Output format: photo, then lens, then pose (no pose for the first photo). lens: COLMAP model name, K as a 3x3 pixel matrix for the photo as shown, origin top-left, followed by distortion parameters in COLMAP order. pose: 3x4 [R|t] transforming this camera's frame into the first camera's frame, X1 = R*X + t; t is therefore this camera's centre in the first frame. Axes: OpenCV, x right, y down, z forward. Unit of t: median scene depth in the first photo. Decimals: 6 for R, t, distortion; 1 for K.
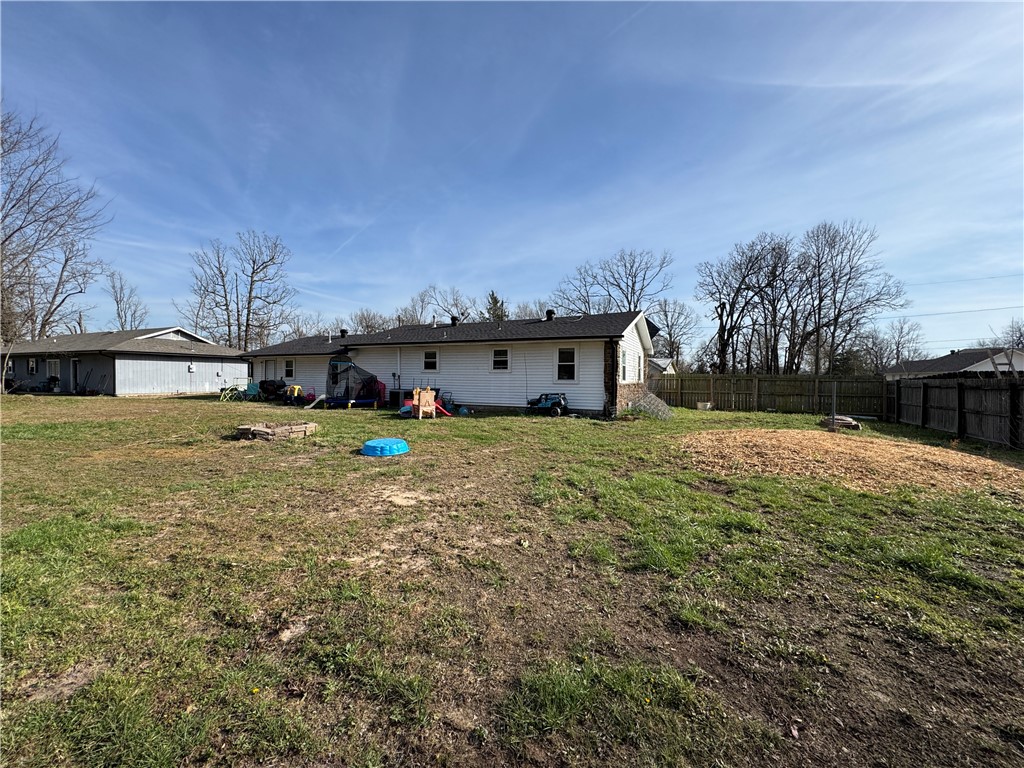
lens RADIAL K [[401.4, 0, 512.2], [0, 401.4, 366.5], [0, 0, 1]] dist [-0.003104, -0.000202]
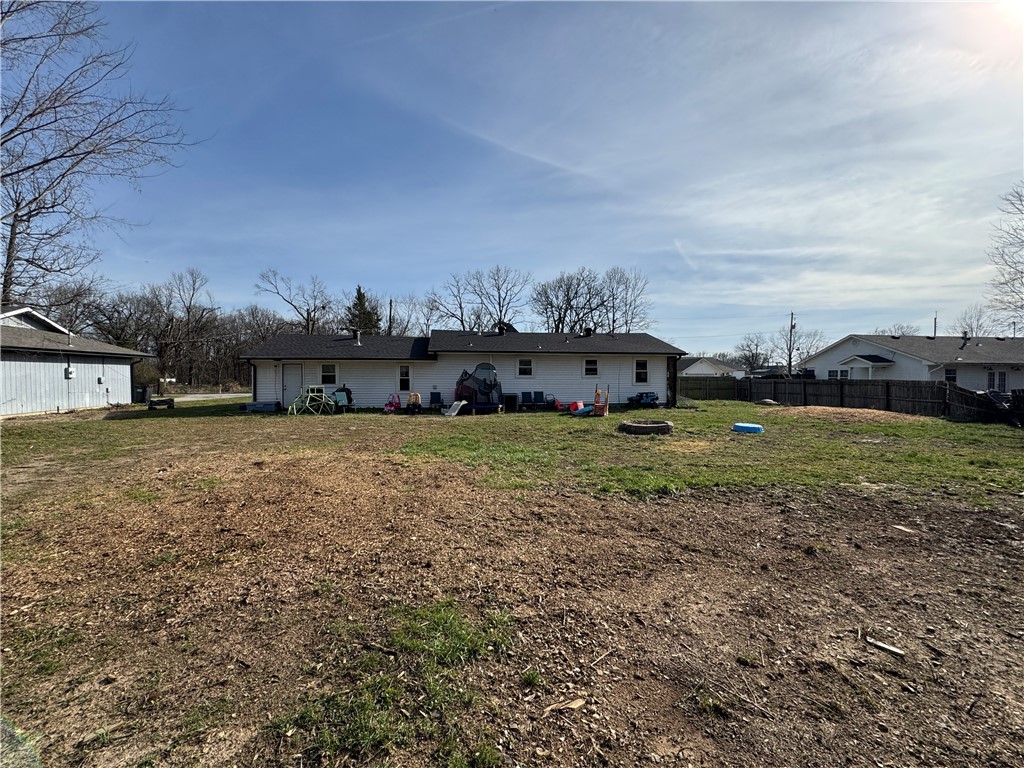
lens RADIAL K [[401.4, 0, 512.2], [0, 401.4, 366.5], [0, 0, 1]] dist [-0.003104, -0.000202]
pose [[0.828606, 0.005366, 0.559806, -0.874583], [-0.007128, 0.999974, 0.000964, -0.017861], [-0.559787, -0.004789, 0.828623, 0.064919]]
